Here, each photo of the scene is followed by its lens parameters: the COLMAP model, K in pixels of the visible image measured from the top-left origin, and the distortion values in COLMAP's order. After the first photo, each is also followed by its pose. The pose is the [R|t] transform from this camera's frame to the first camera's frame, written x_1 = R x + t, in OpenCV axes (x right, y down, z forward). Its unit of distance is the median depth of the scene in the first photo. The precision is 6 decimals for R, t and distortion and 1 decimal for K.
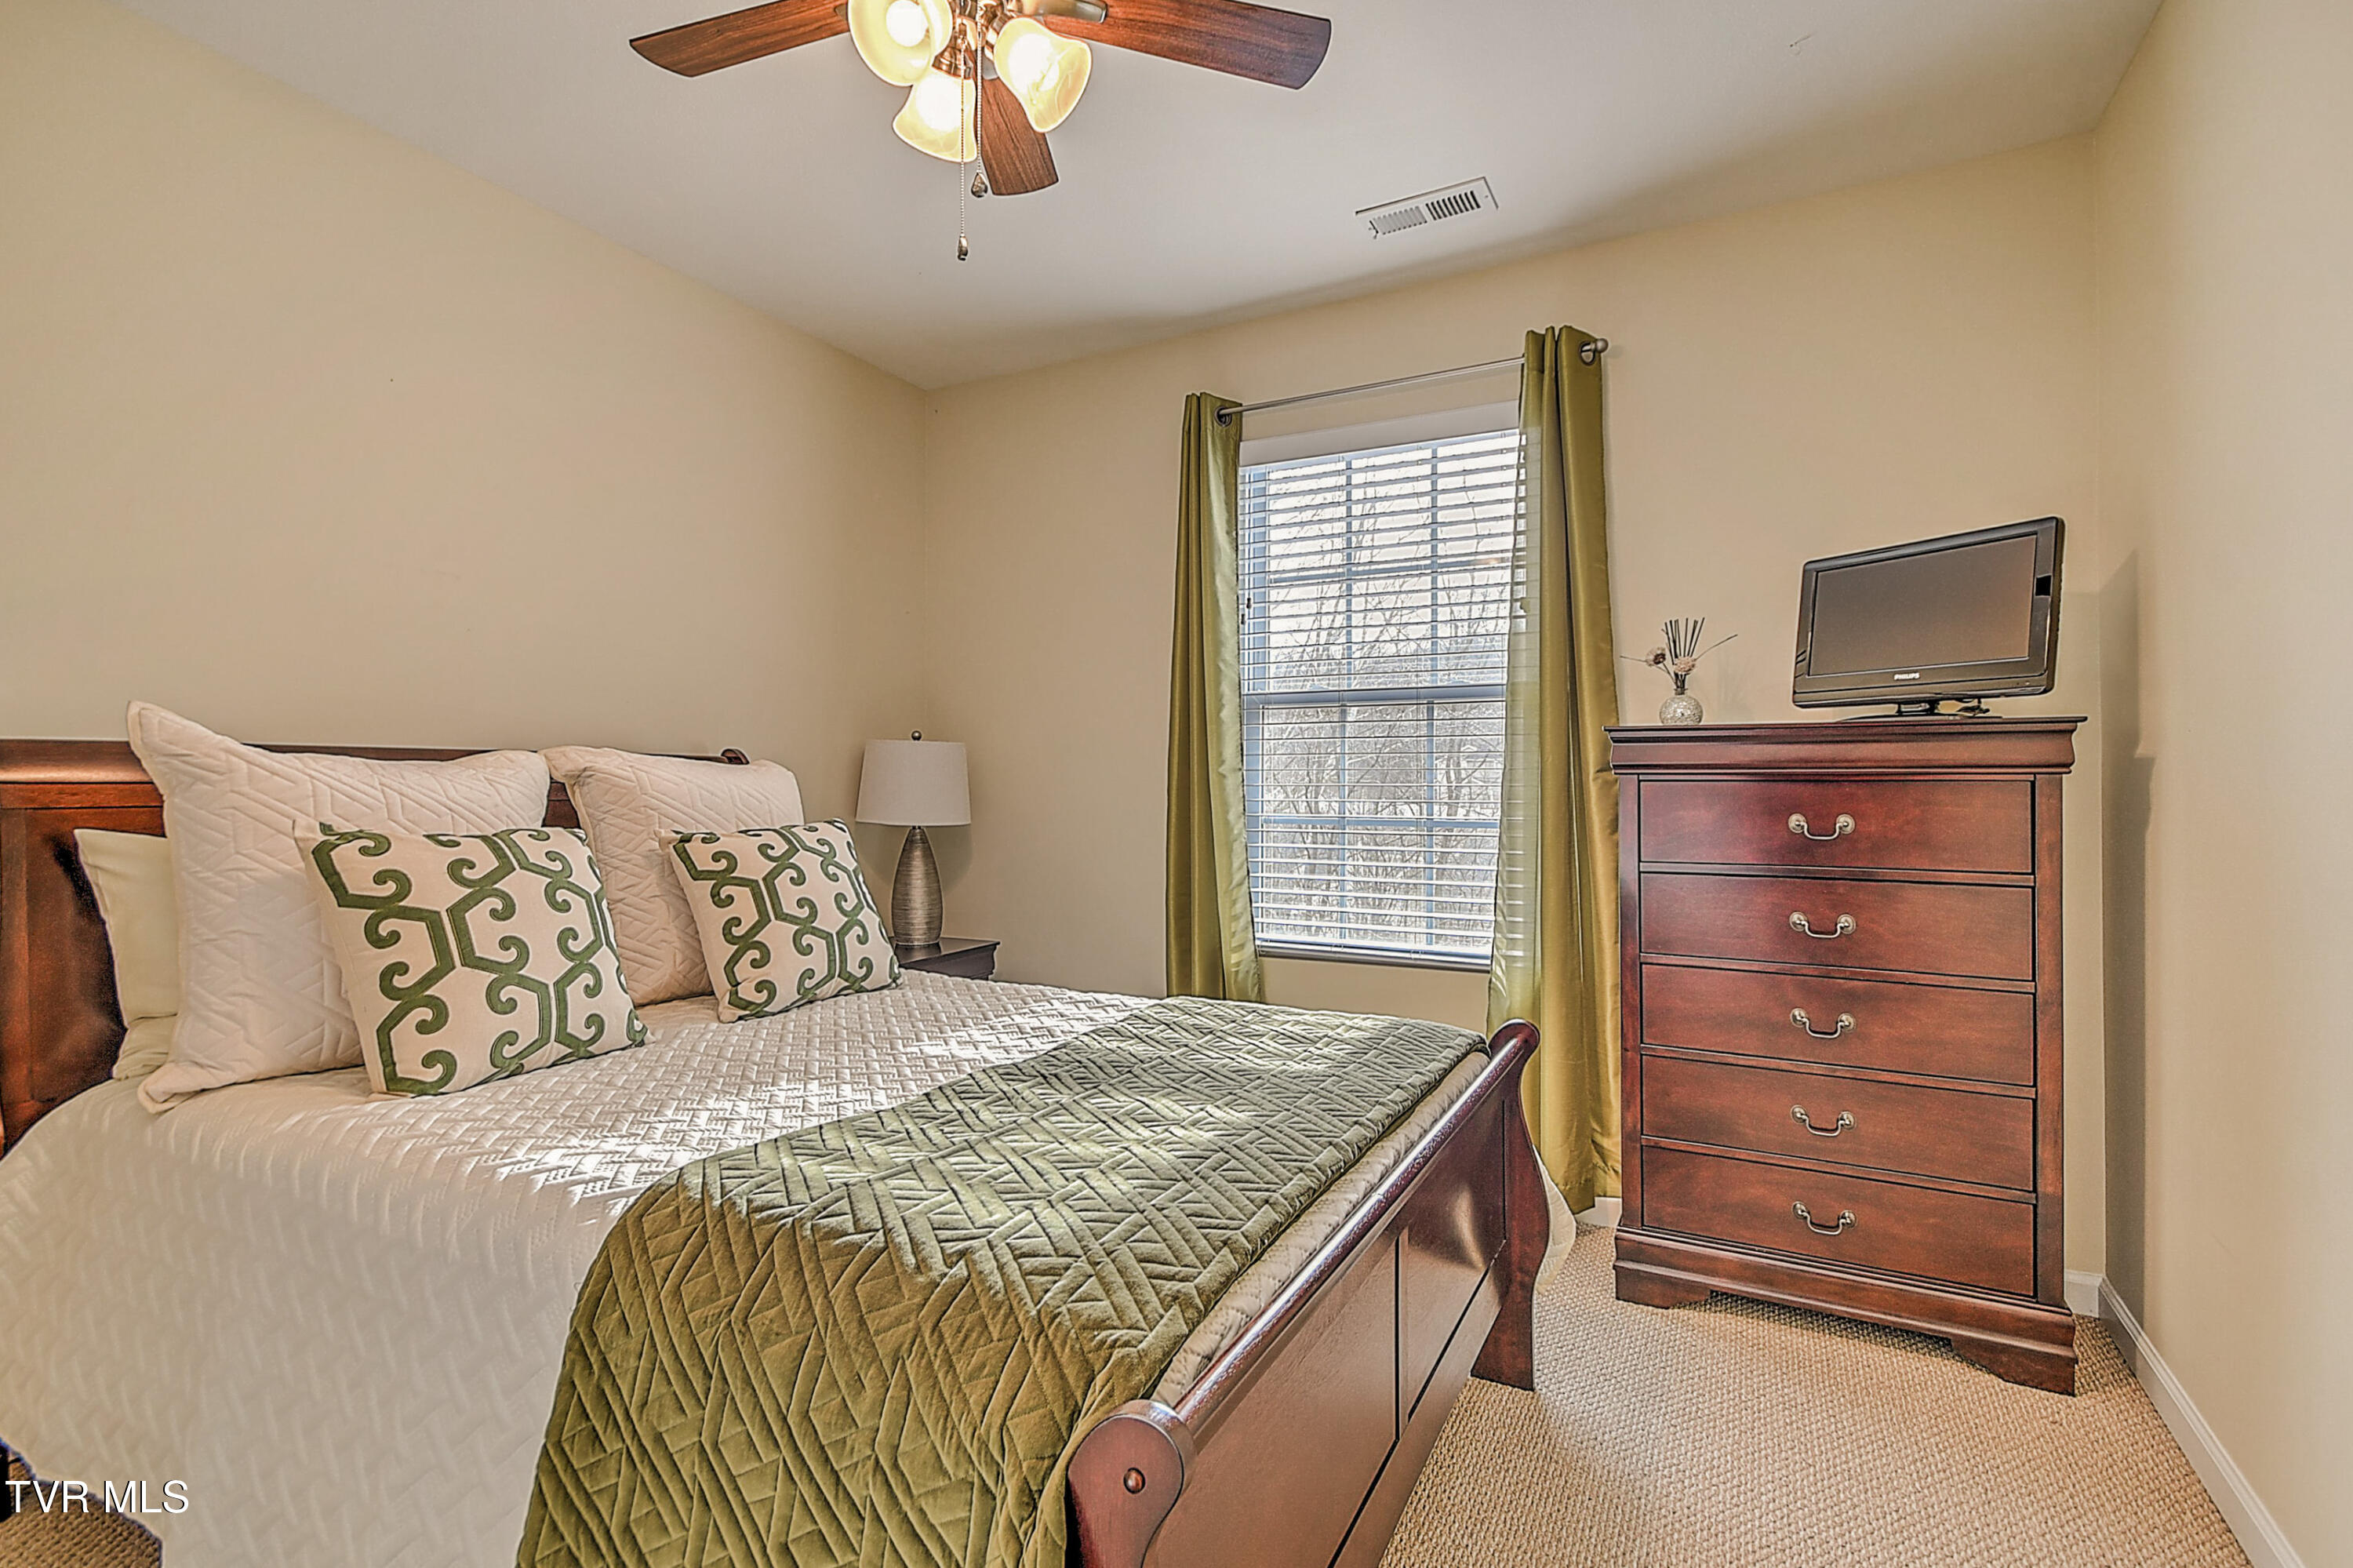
lens RADIAL K [[1072.9, 0, 1157.3], [0, 1072.9, 777.2], [0, 0, 1]] dist [0.000712, -0.001470]
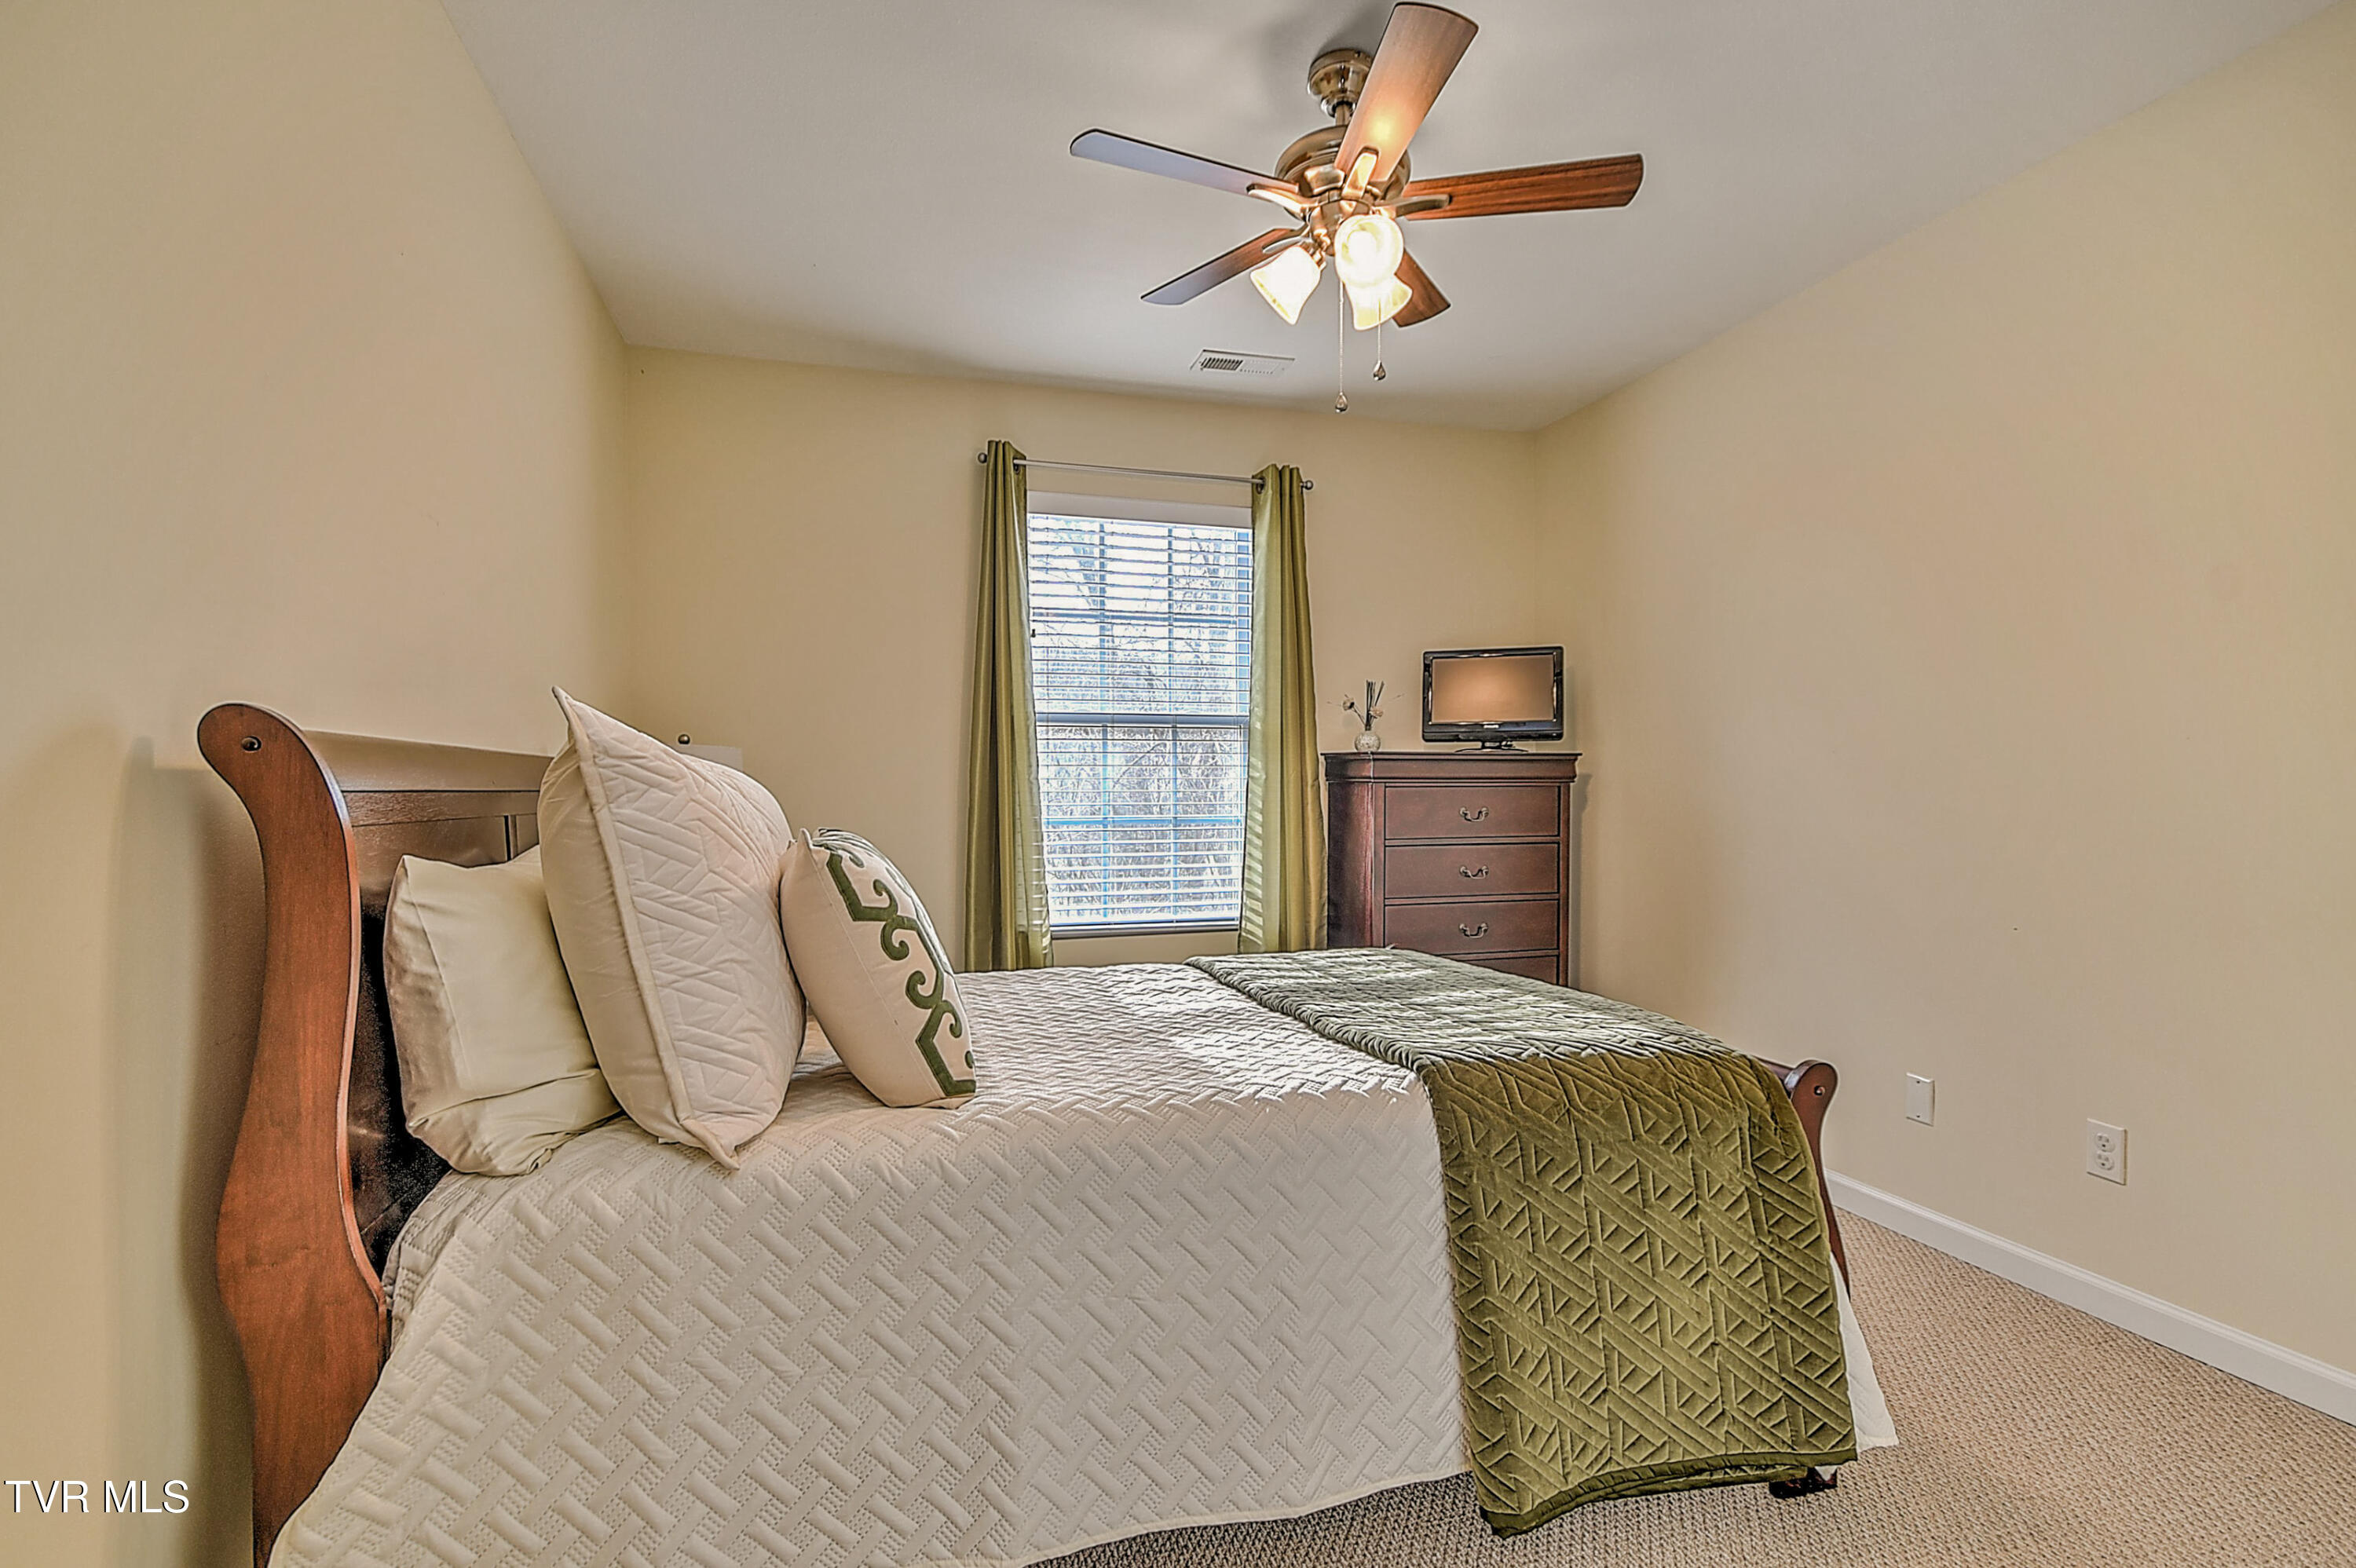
lens RADIAL K [[1074.1, 0, 1197.9], [0, 1074.1, 772.5], [0, 0, 1]] dist [0.000712, -0.001470]
pose [[0.723640, 0.008130, 0.690129, -0.679607], [0.000291, 0.999927, -0.012085, 0.000902], [-0.690177, 0.008946, 0.723585, 0.059443]]
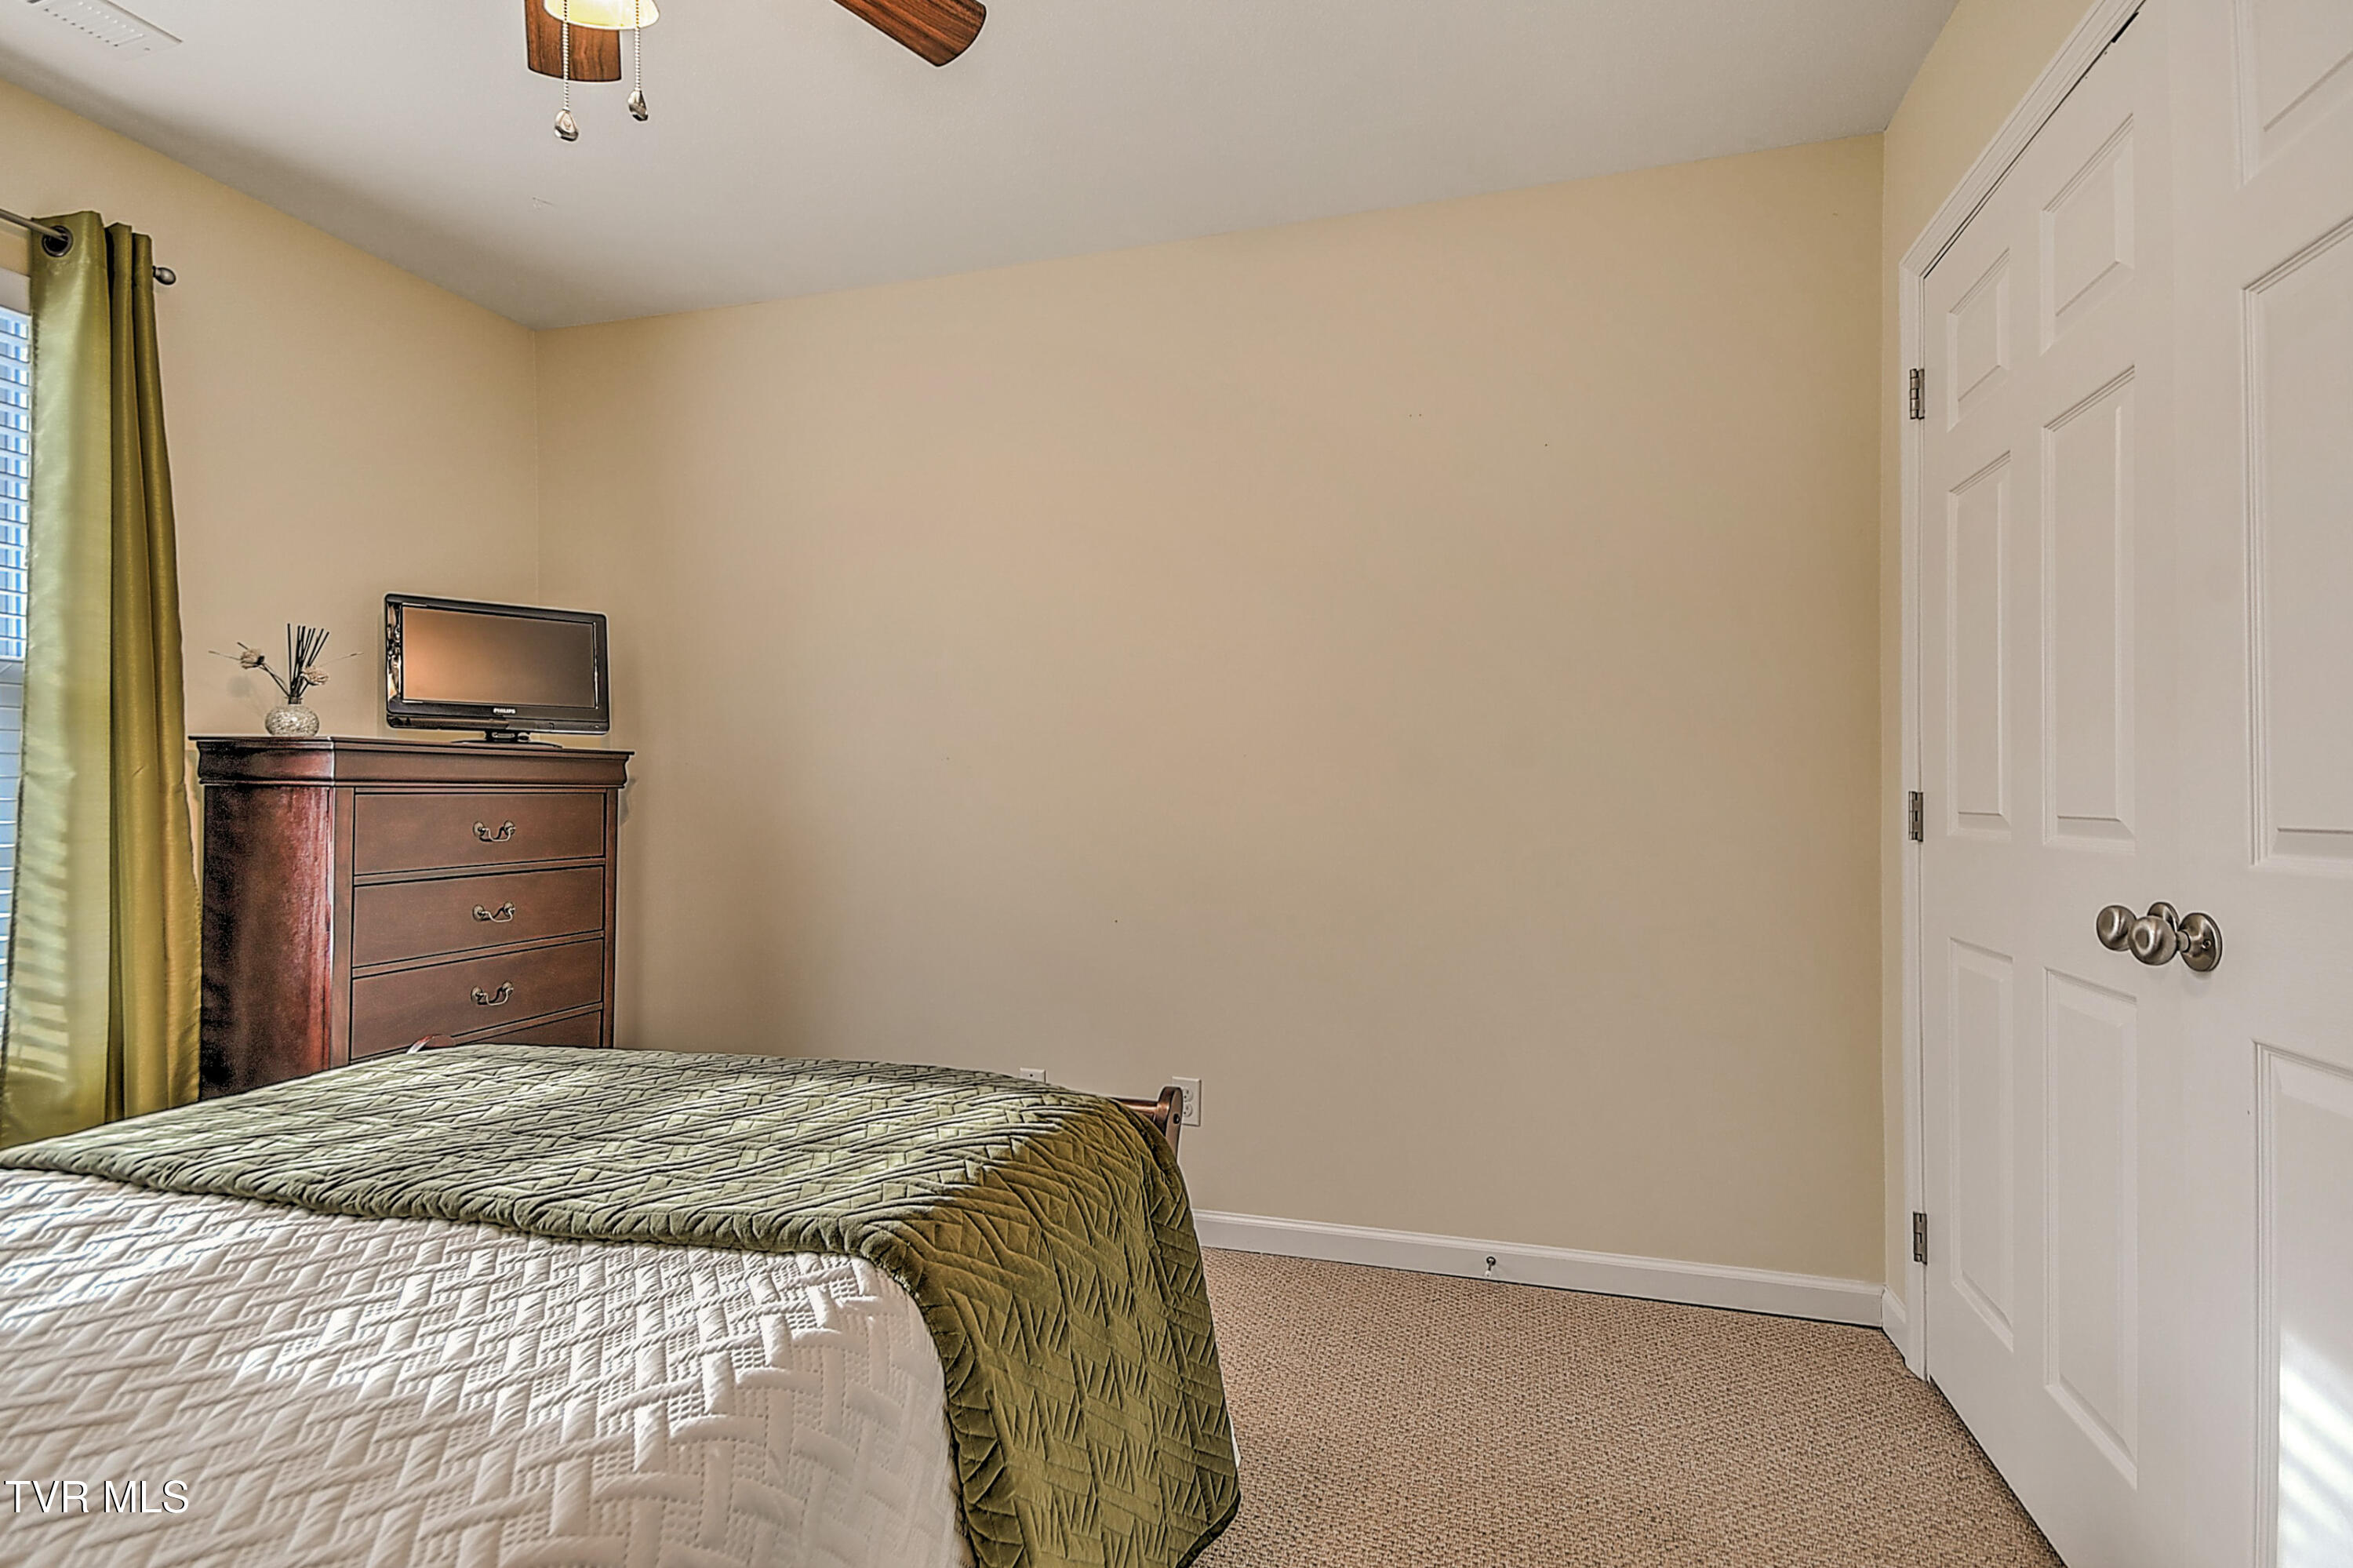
lens RADIAL K [[1072.9, 0, 1187.7], [0, 1072.9, 785.5], [0, 0, 1]] dist [0.000712, -0.001470]
pose [[-0.193811, 0.007797, 0.981008, -0.560140], [-0.001851, 0.999964, -0.008313, 0.002479], [-0.981037, -0.003427, -0.193789, 0.369778]]
